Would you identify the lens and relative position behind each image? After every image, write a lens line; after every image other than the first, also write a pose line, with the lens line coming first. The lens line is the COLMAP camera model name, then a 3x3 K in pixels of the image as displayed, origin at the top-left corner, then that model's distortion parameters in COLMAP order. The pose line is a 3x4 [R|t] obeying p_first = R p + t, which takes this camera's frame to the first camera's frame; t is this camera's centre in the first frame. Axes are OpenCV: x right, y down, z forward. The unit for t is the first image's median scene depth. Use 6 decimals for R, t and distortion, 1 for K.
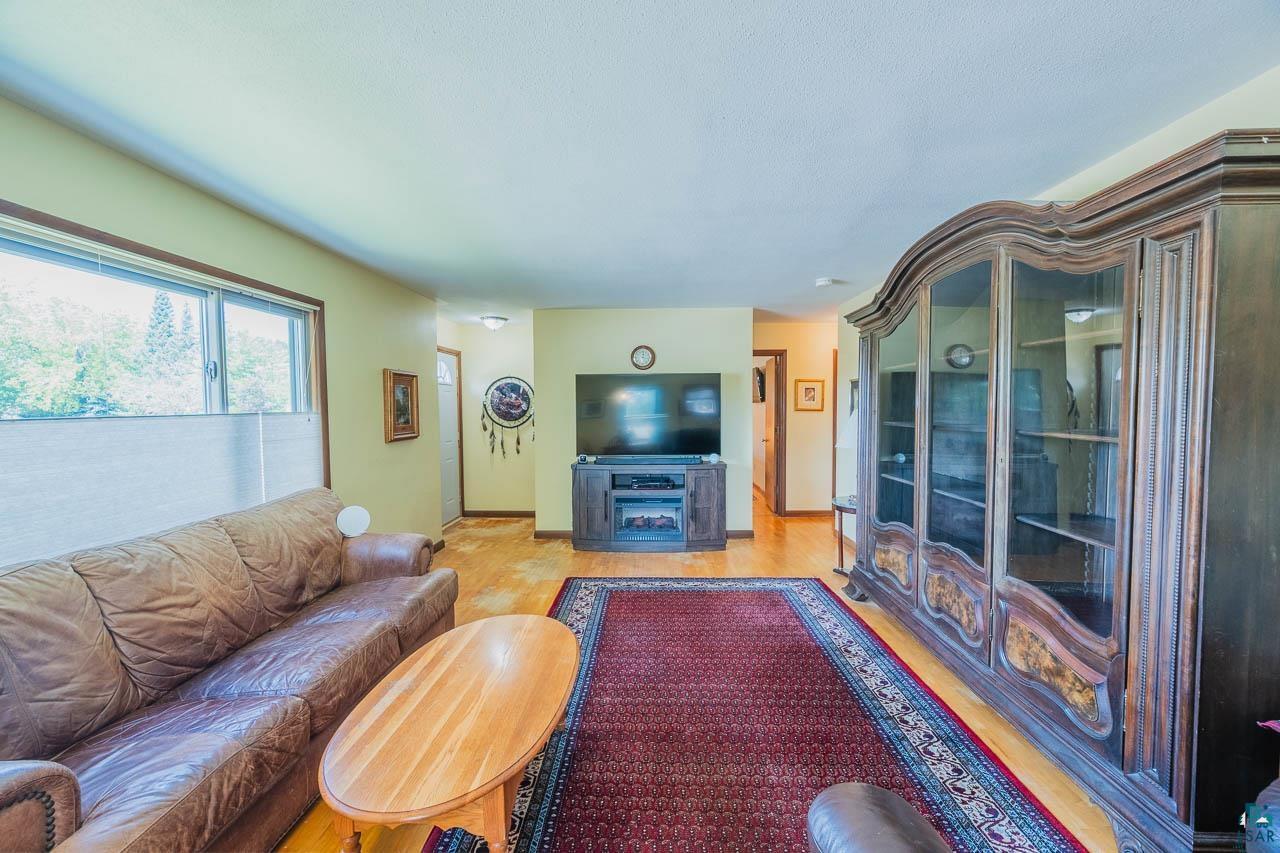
lens RADIAL K [[498.2, 0, 640.8], [0, 498.2, 428.6], [0, 0, 1]] dist [-0.003523, -0.000263]
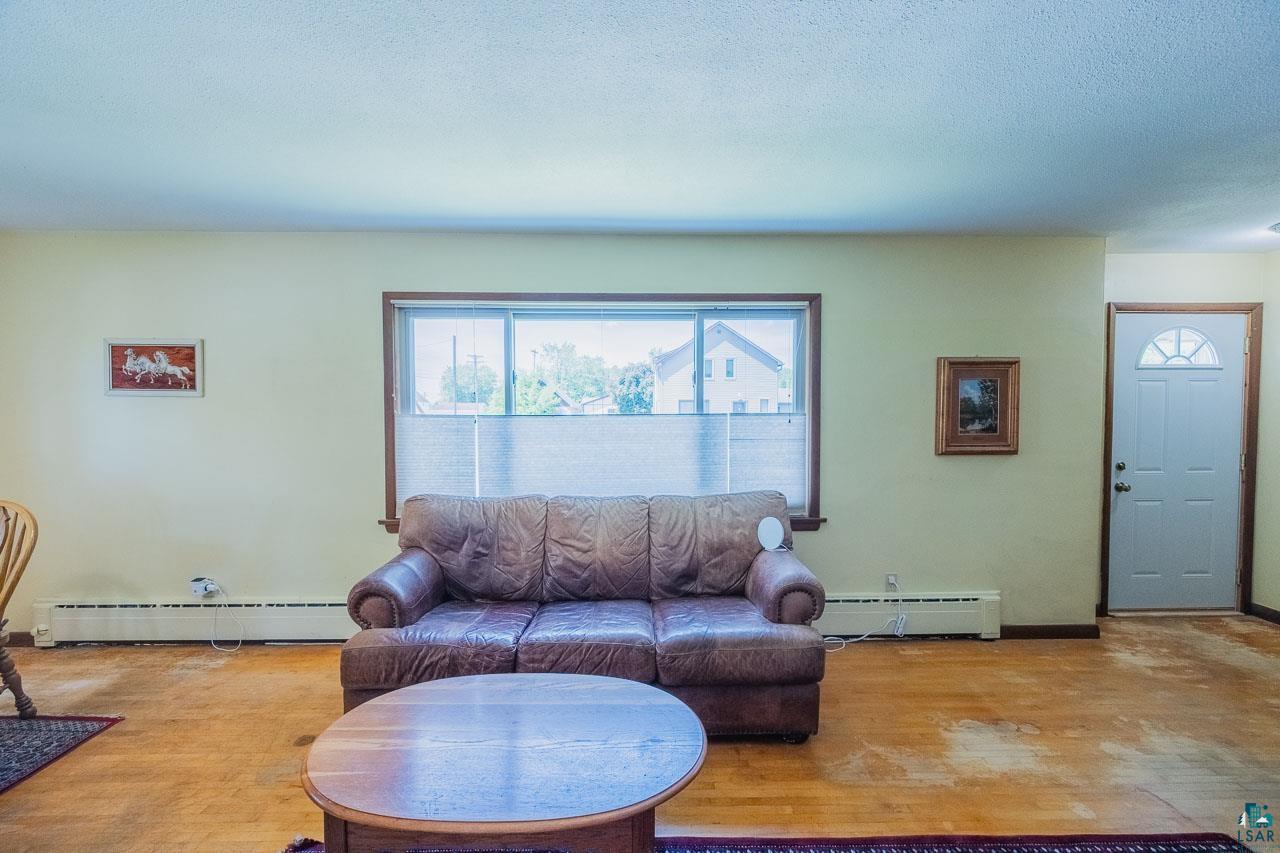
lens RADIAL K [[498.2, 0, 640.1], [0, 498.2, 423.9], [0, 0, 1]] dist [-0.003523, -0.000263]
pose [[0.042853, 0.038569, -0.998337, 0.353446], [-0.043272, 0.998389, 0.036713, -0.042802], [0.998144, 0.041627, 0.044453, 0.797623]]
